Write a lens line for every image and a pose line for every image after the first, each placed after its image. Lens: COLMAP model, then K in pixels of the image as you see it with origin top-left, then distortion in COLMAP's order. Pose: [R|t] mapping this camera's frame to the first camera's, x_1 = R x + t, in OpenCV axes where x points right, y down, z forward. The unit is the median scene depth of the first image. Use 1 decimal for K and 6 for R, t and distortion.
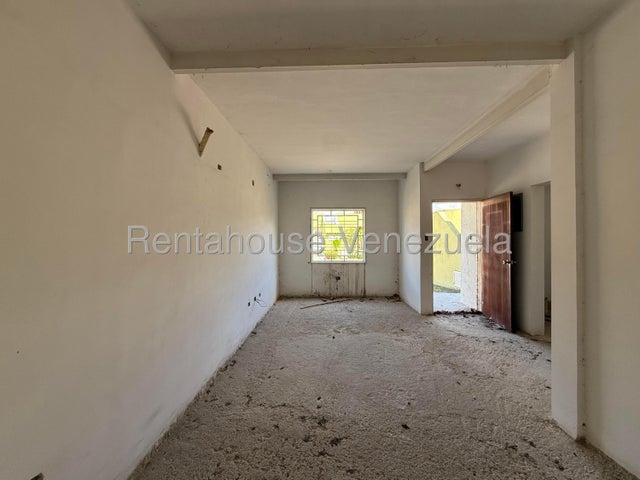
lens RADIAL K [[256.1, 0, 320.0], [0, 256.1, 240.0], [0, 0, 1]] dist [-0.000577, -0.000066]
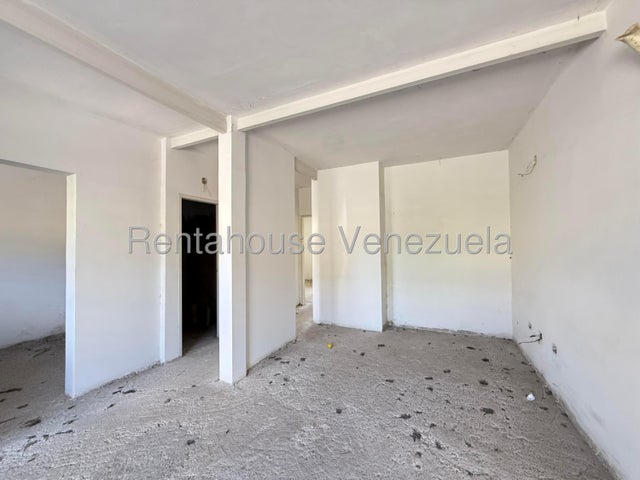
lens RADIAL K [[256.1, 0, 320.0], [0, 256.1, 240.0], [0, 0, 1]] dist [-0.000577, -0.000066]
pose [[-0.914828, 0.025858, 0.403016, -0.055000], [0.022231, 0.999659, -0.013676, -0.016353], [-0.403232, -0.003551, -0.915091, 1.660325]]
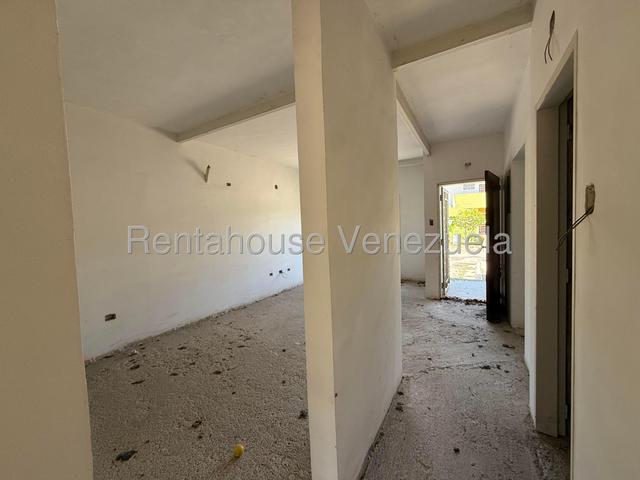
lens RADIAL K [[256.1, 0, 320.0], [0, 256.1, 240.0], [0, 0, 1]] dist [-0.000577, -0.000066]
pose [[0.875726, -0.001676, -0.482806, 1.006870], [0.027258, 0.998571, 0.045973, 0.003146], [0.482038, -0.053420, 0.874520, -0.160648]]
